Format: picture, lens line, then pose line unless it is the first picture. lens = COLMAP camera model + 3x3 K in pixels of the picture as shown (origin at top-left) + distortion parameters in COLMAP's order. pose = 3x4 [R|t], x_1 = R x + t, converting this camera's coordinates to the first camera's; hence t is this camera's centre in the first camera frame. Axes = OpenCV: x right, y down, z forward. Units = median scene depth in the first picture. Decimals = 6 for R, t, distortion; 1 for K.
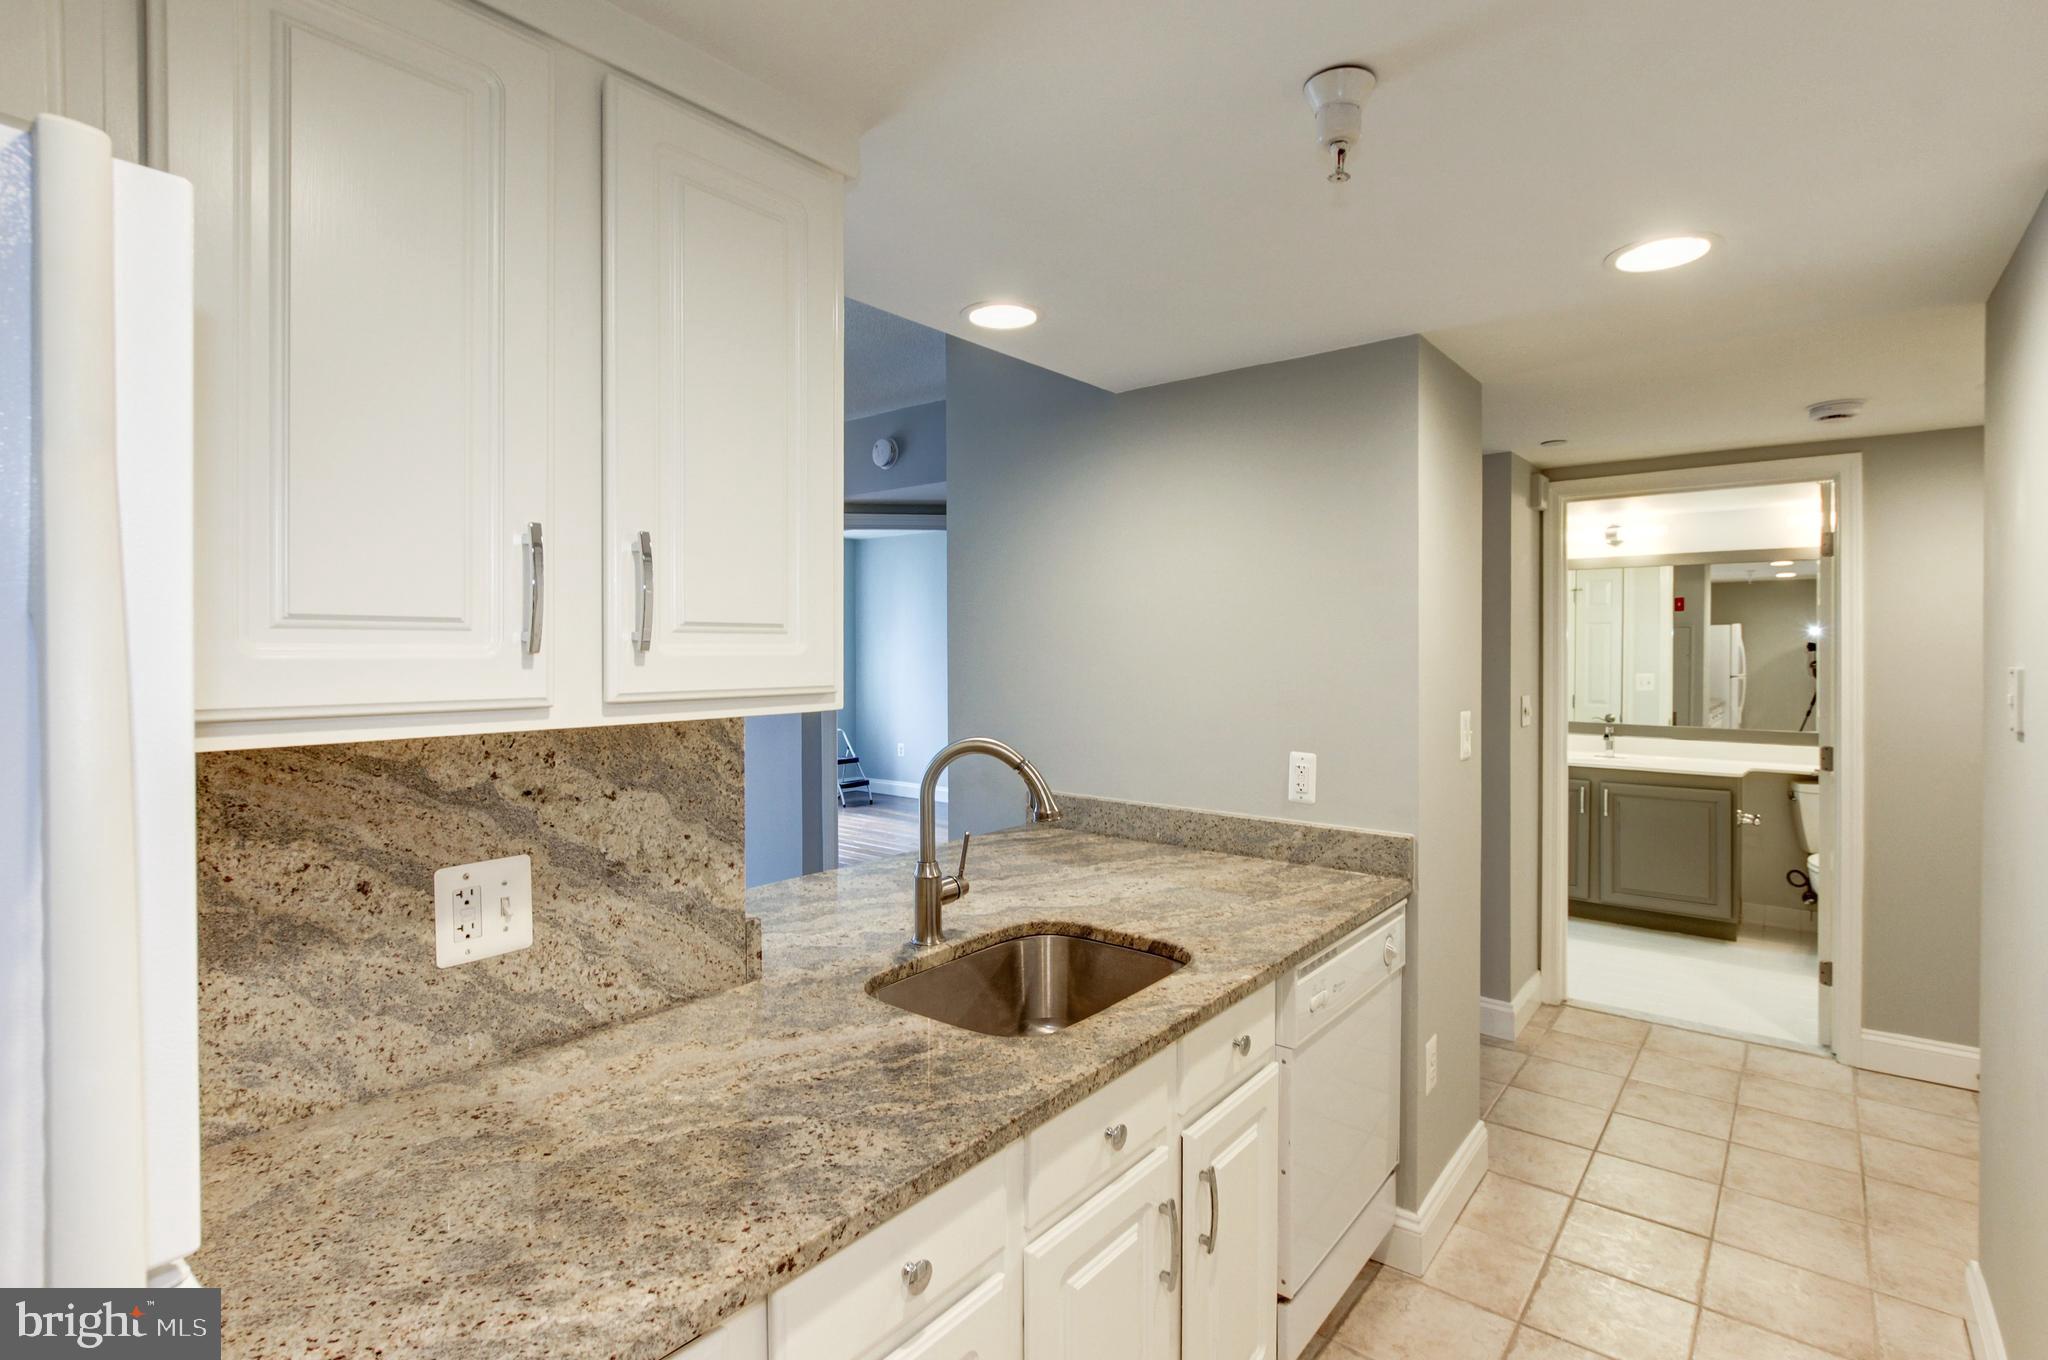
lens RADIAL K [[1007.2, 0, 1070.4], [0, 1007.2, 658.2], [0, 0, 1]] dist [-0.002115, -0.000039]
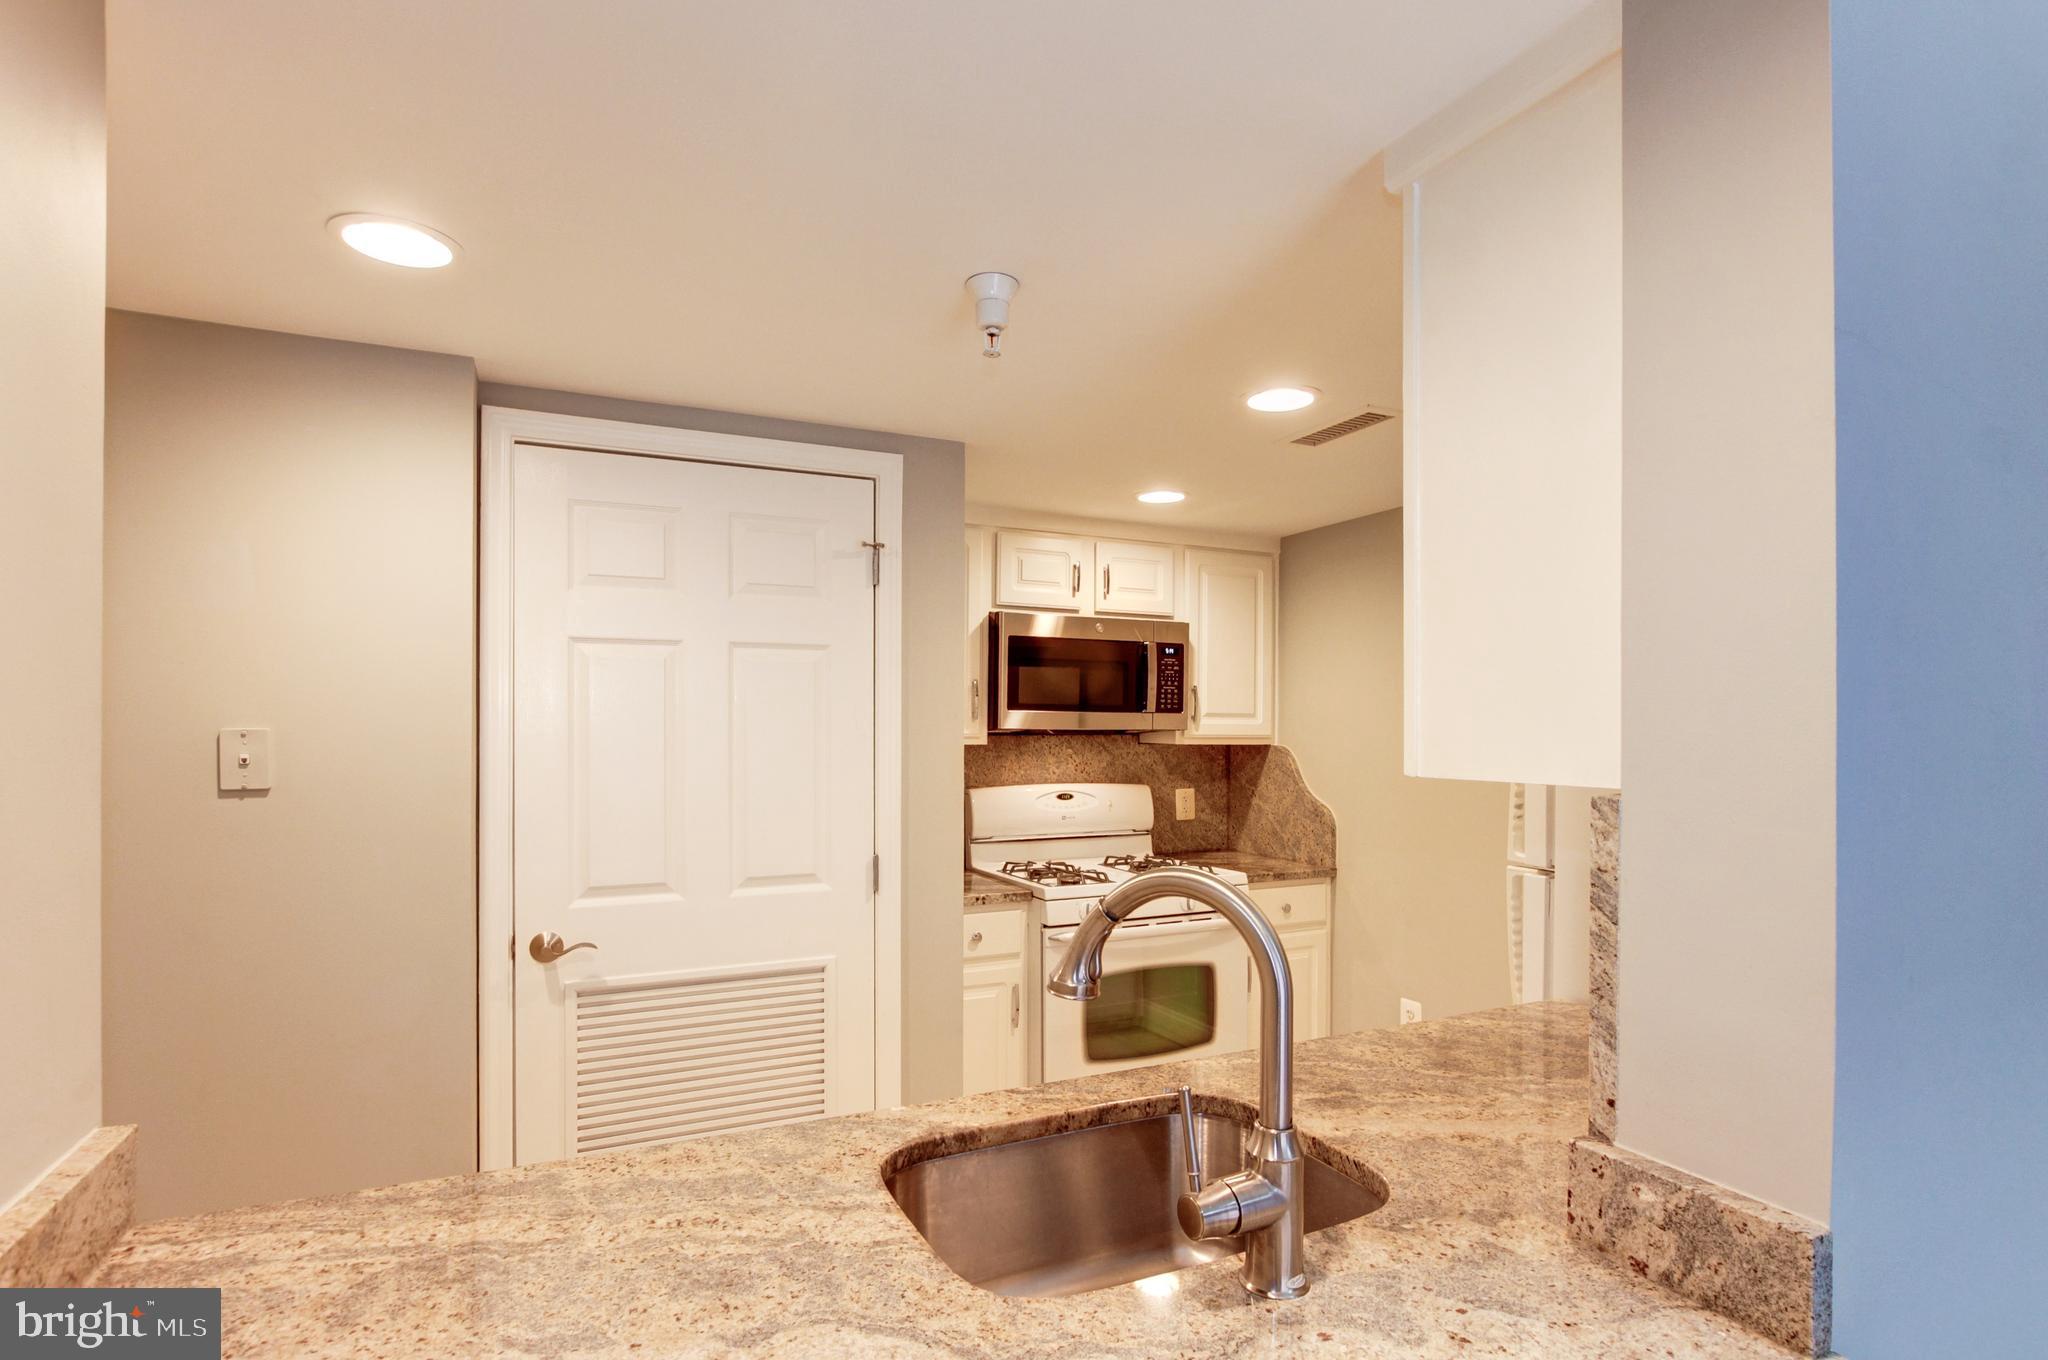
lens RADIAL K [[965.1, 0, 985.9], [0, 965.1, 728.1], [0, 0, 1]] dist [-0.002613, -0.000365]
pose [[-0.862127, -0.003500, 0.506681, -0.346948], [0.002229, 0.999940, 0.010701, -0.004585], [-0.506688, 0.010356, -0.862067, 1.976723]]
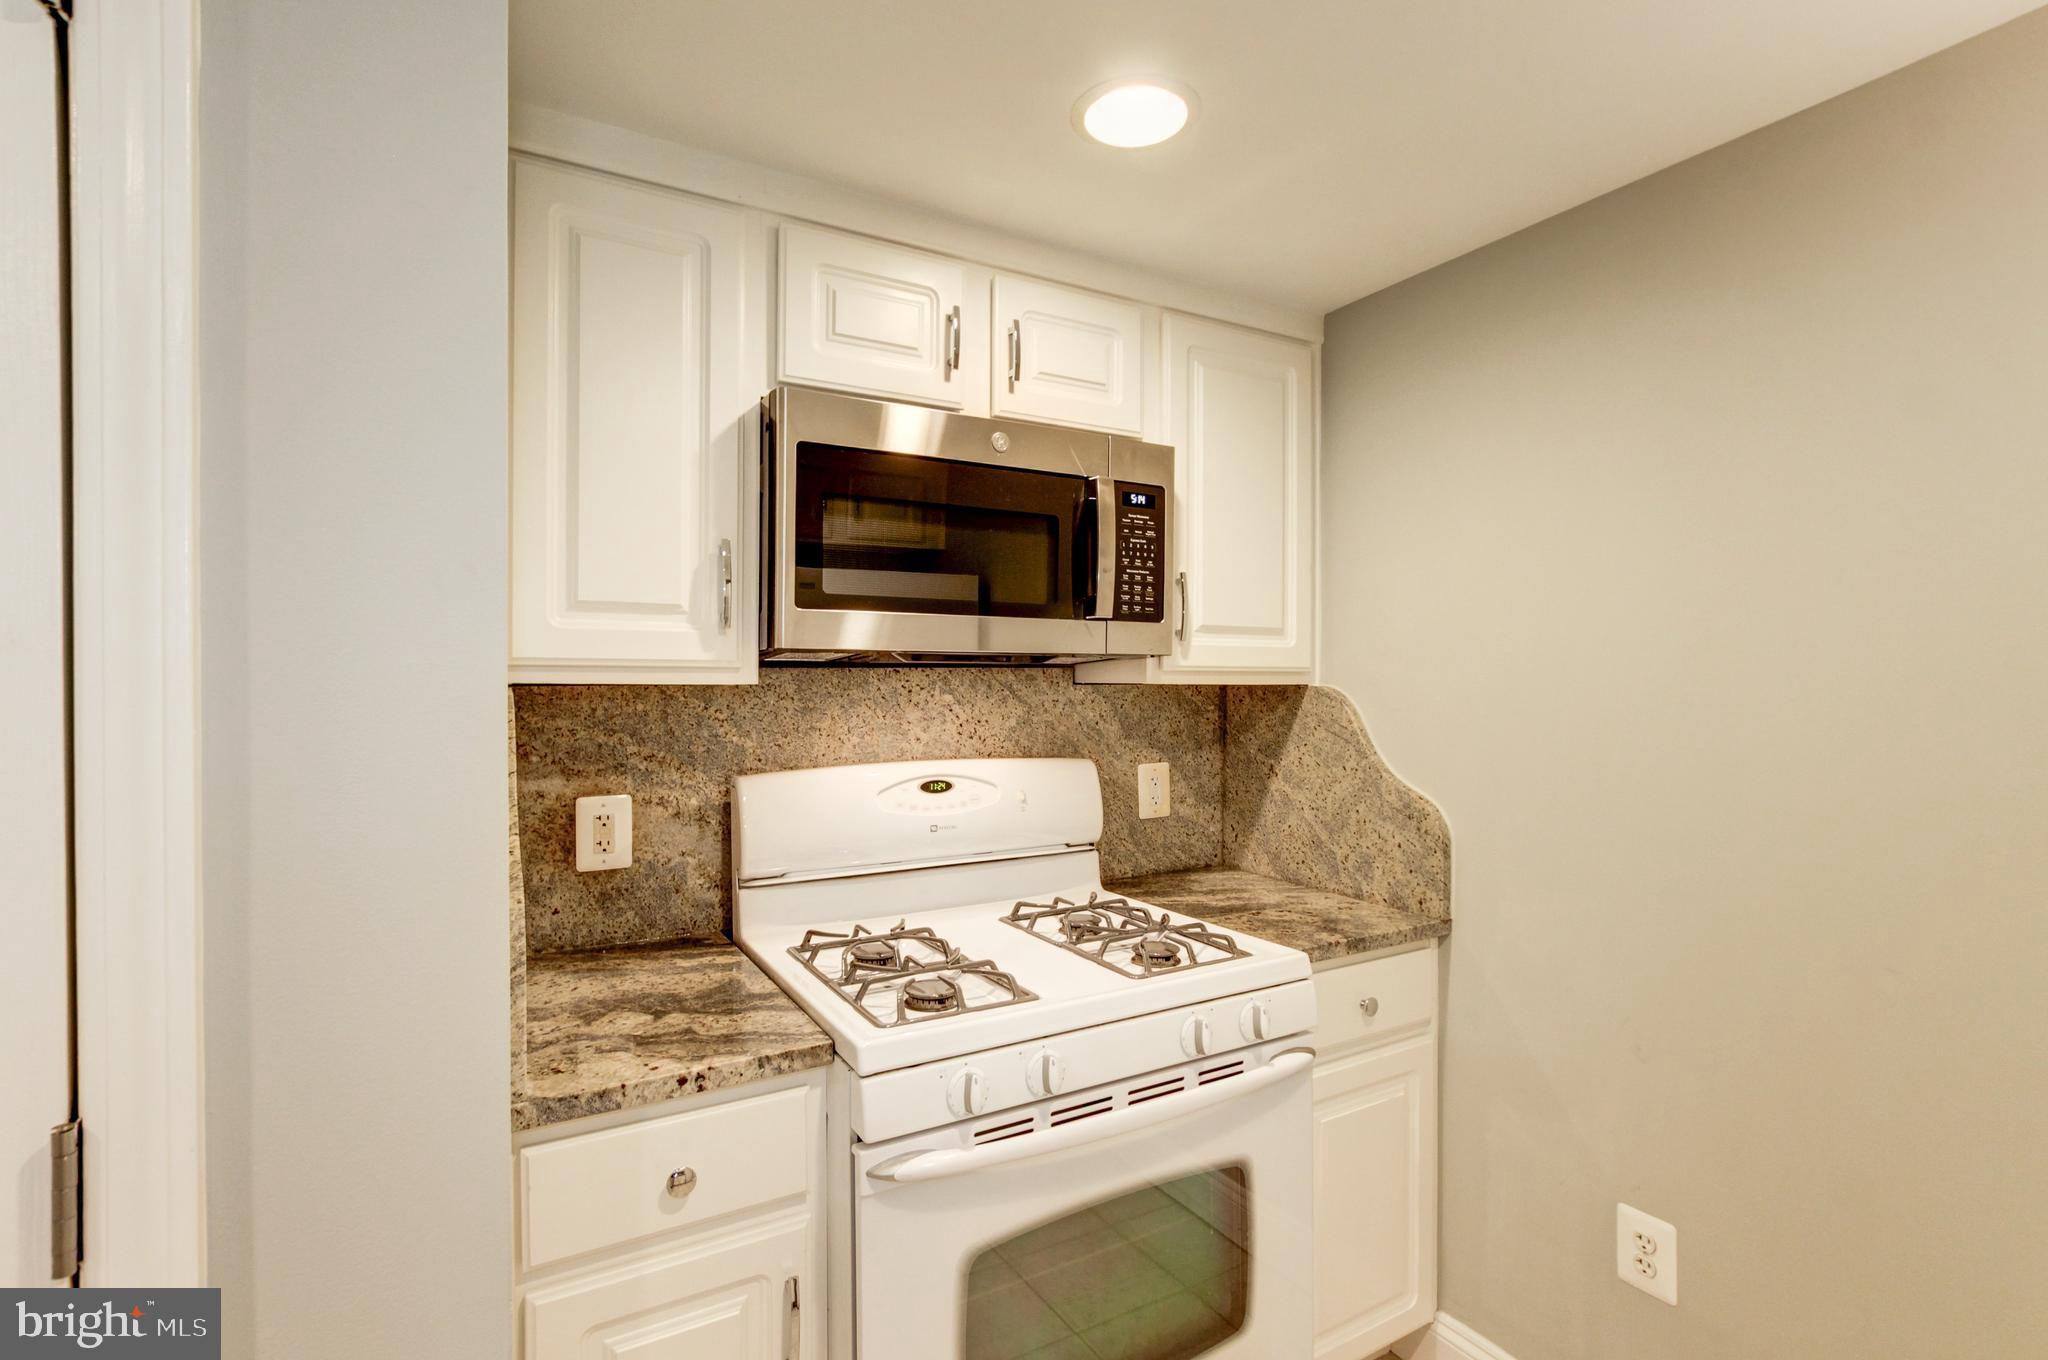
lens RADIAL K [[971.6, 0, 1016.7], [0, 971.6, 679.9], [0, 0, 1]] dist [-0.002992, 0.000165]
pose [[-0.916931, -0.002504, 0.399037, 0.185377], [0.003521, 0.999891, 0.014365, 0.044885], [-0.399029, 0.014577, -0.916822, 0.725004]]
